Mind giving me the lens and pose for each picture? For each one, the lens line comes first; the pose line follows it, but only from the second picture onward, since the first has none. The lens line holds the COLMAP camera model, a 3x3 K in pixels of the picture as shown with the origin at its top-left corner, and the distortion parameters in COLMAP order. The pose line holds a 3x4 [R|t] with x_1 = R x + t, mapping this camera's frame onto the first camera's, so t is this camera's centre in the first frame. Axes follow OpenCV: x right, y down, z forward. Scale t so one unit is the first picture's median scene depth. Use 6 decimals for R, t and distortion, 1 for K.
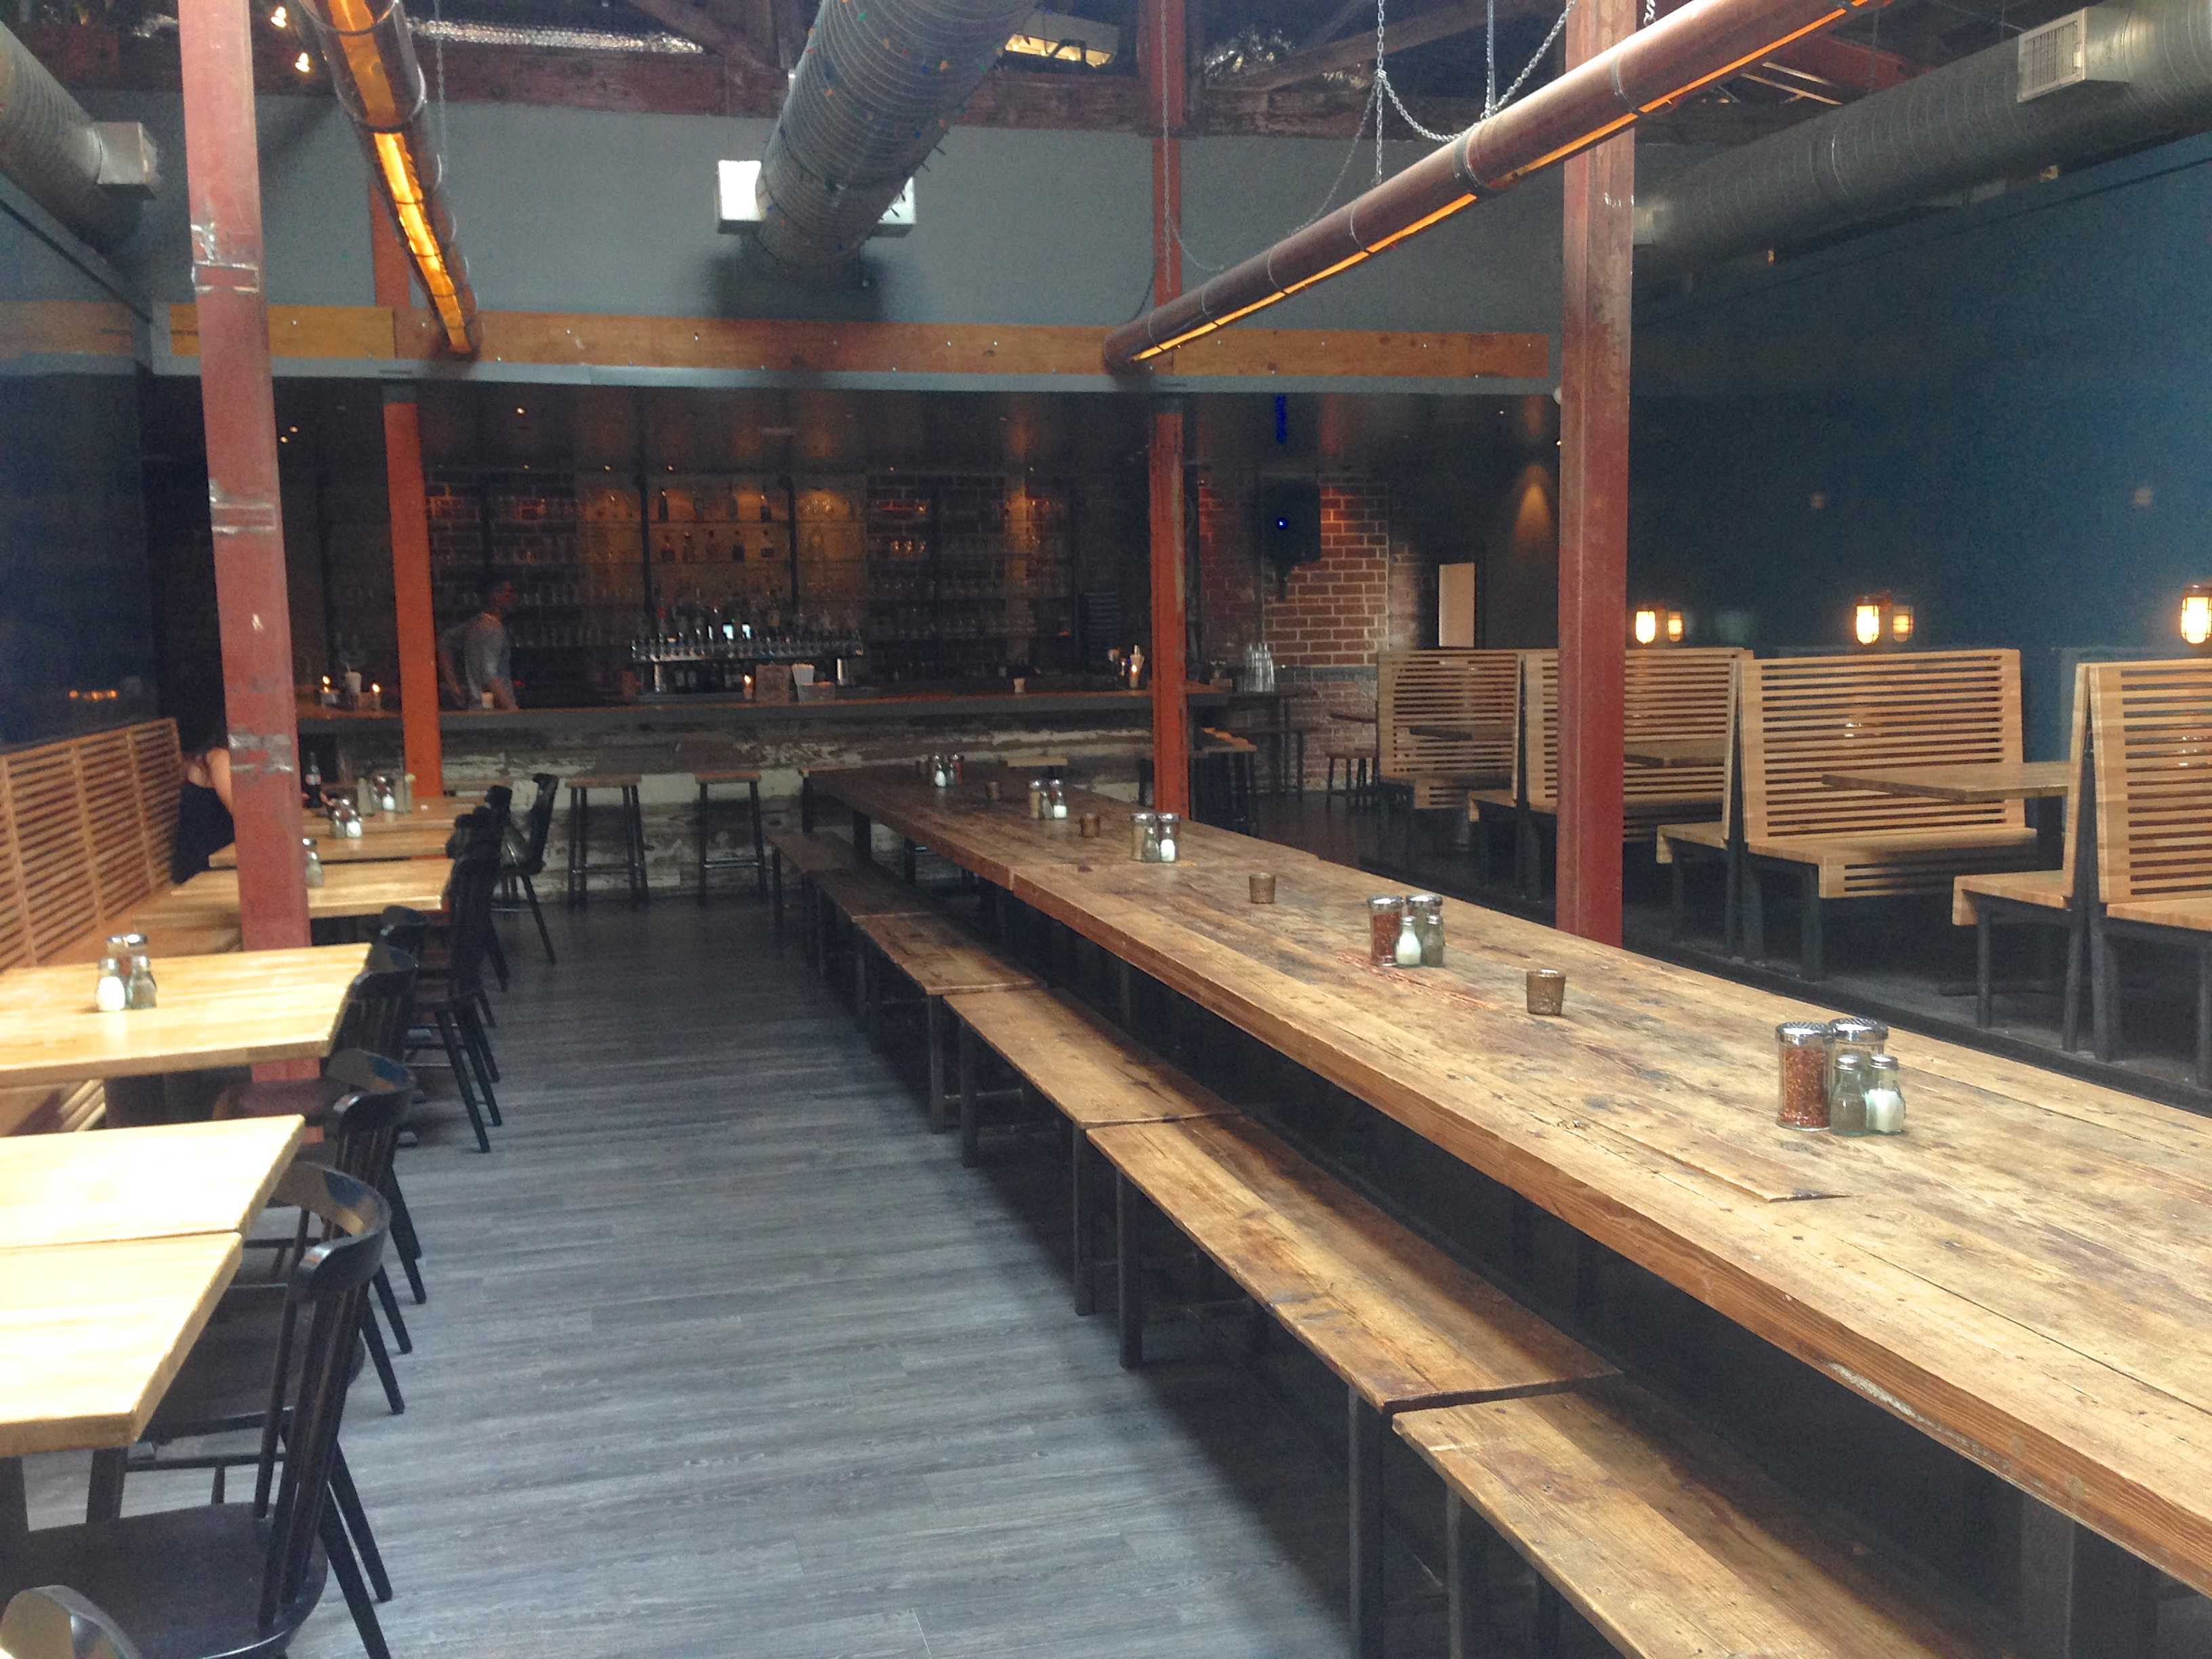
lens RADIAL K [[2015.3, 0, 1106.0], [0, 2015.3, 829.5], [0, 0, 1]] dist [0.061989, -0.144776]
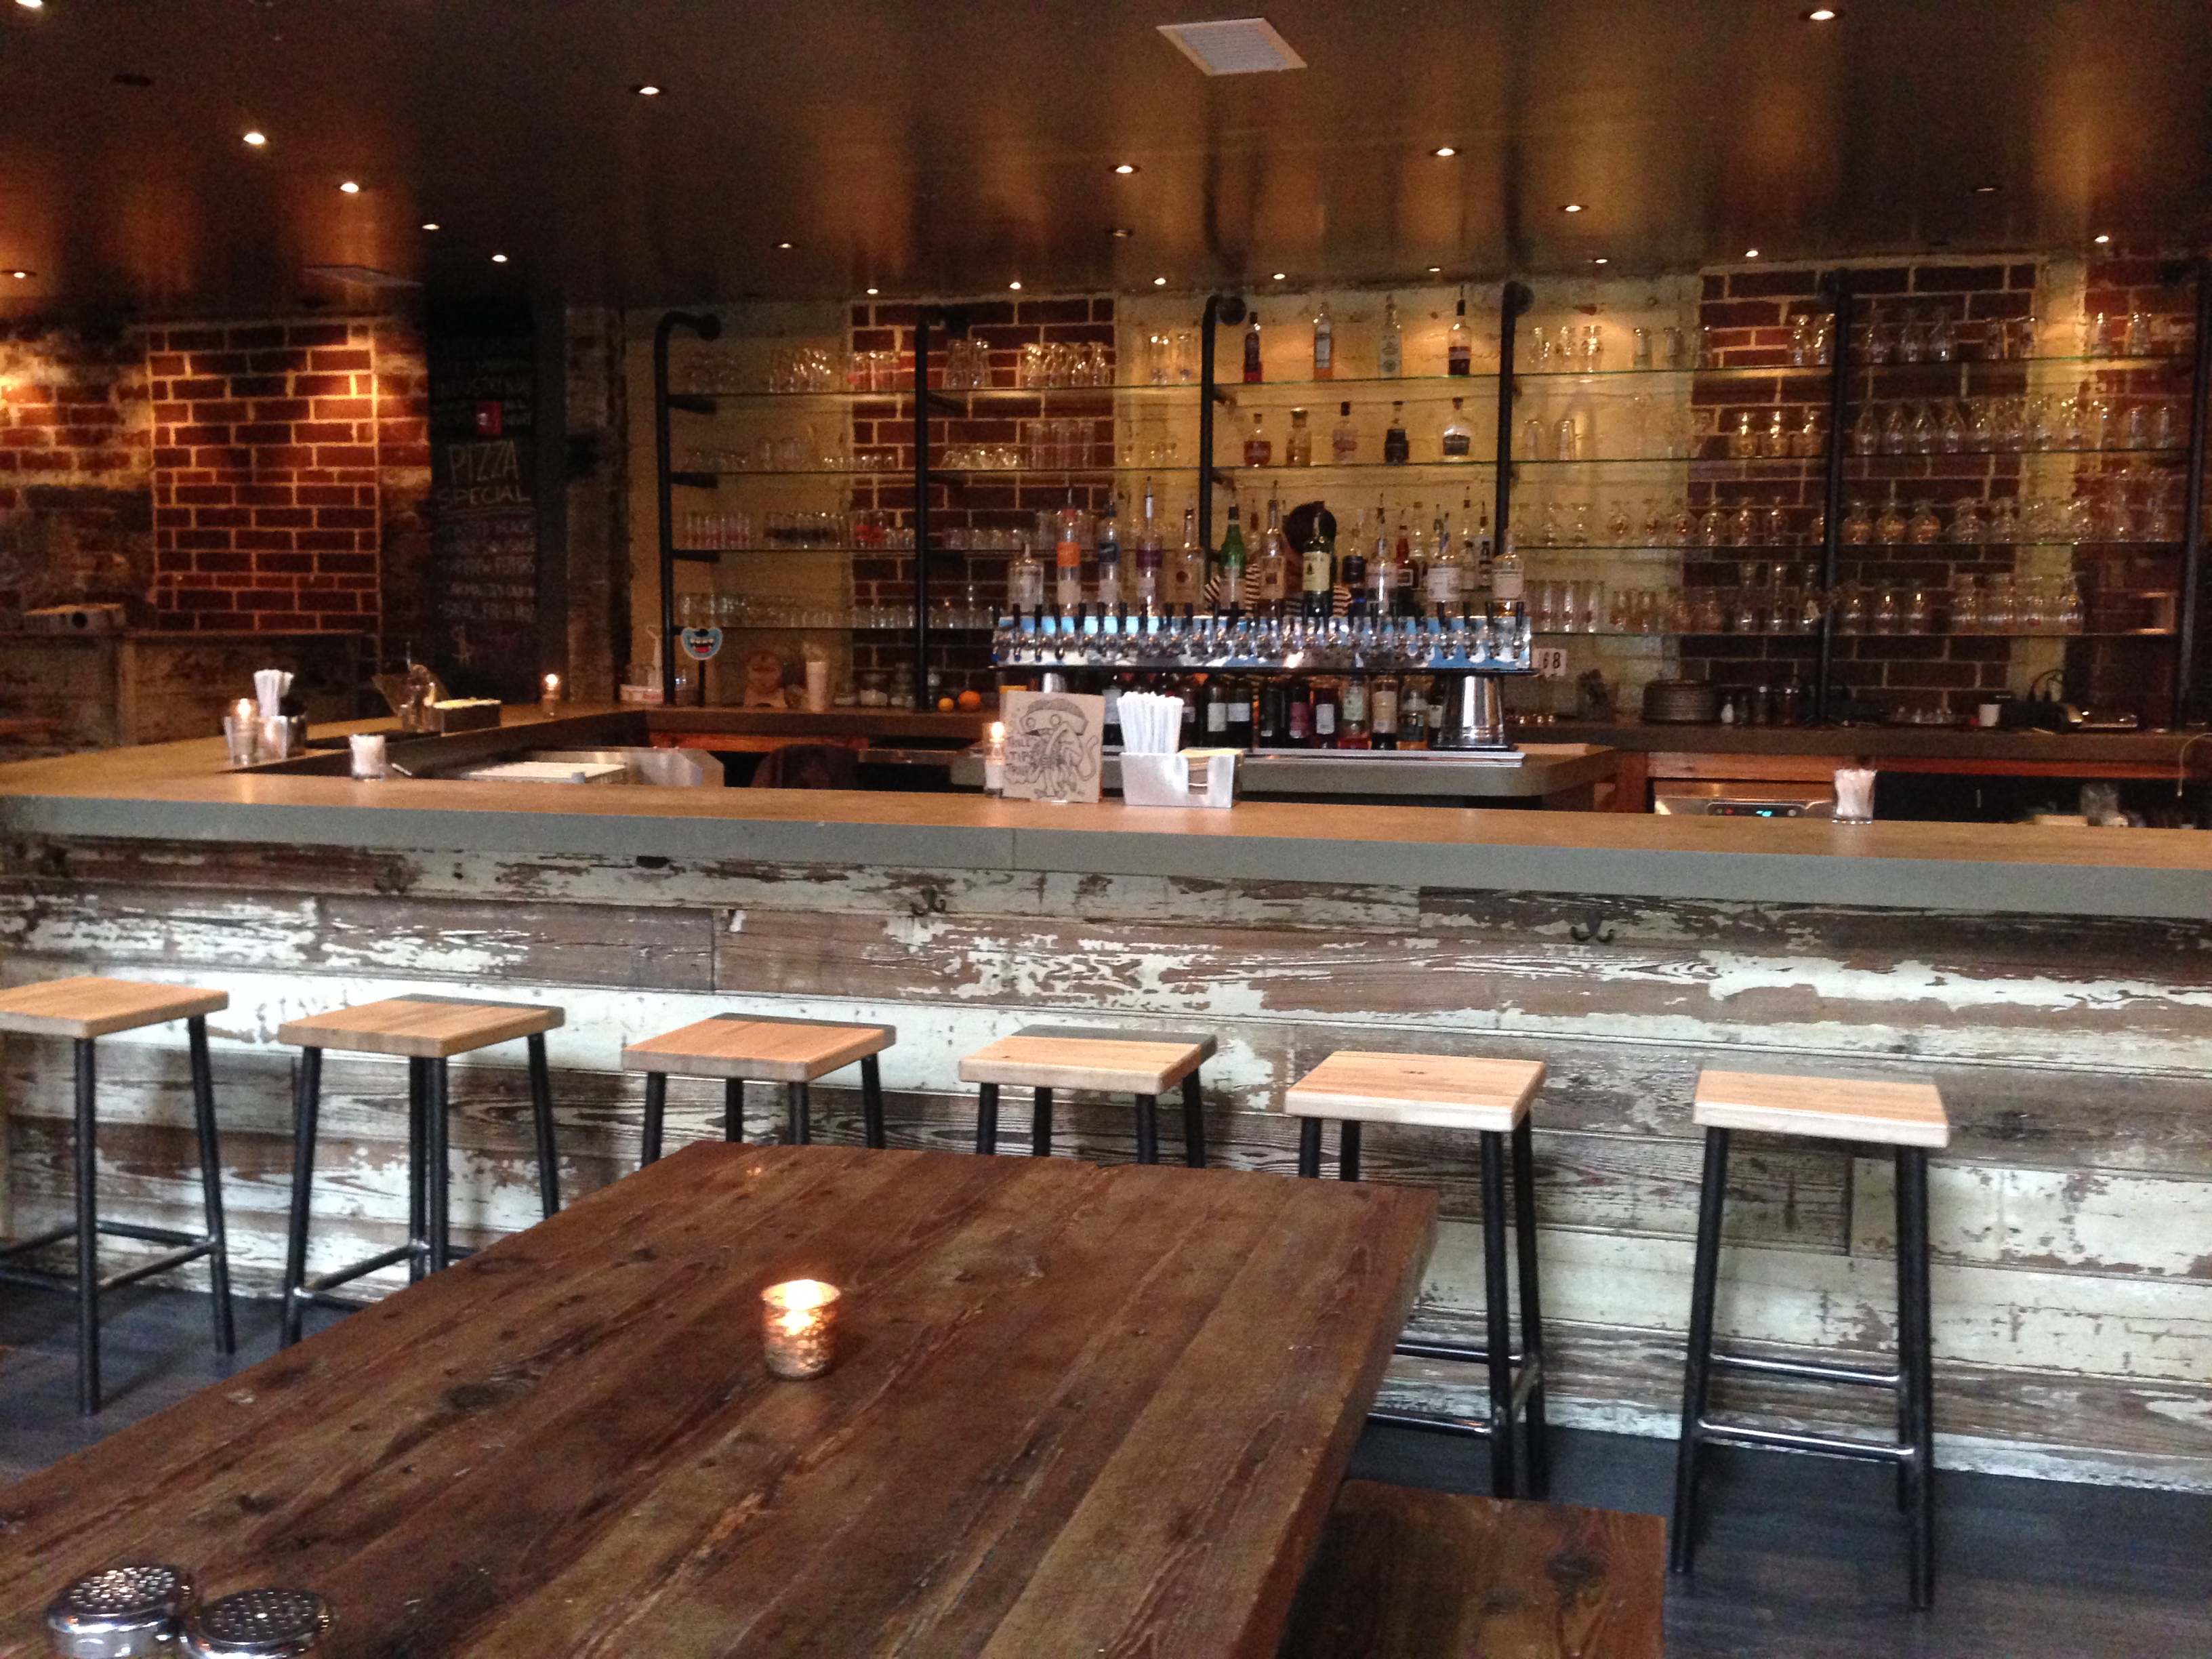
lens RADIAL K [[2015.3, 0, 1106.0], [0, 2015.3, 829.5], [0, 0, 1]] dist [0.061989, -0.144776]
pose [[0.853806, 0.076916, -0.514878, 0.017824], [-0.075299, 0.996871, 0.024054, -0.068346], [0.515117, 0.018232, 0.856926, 0.726186]]
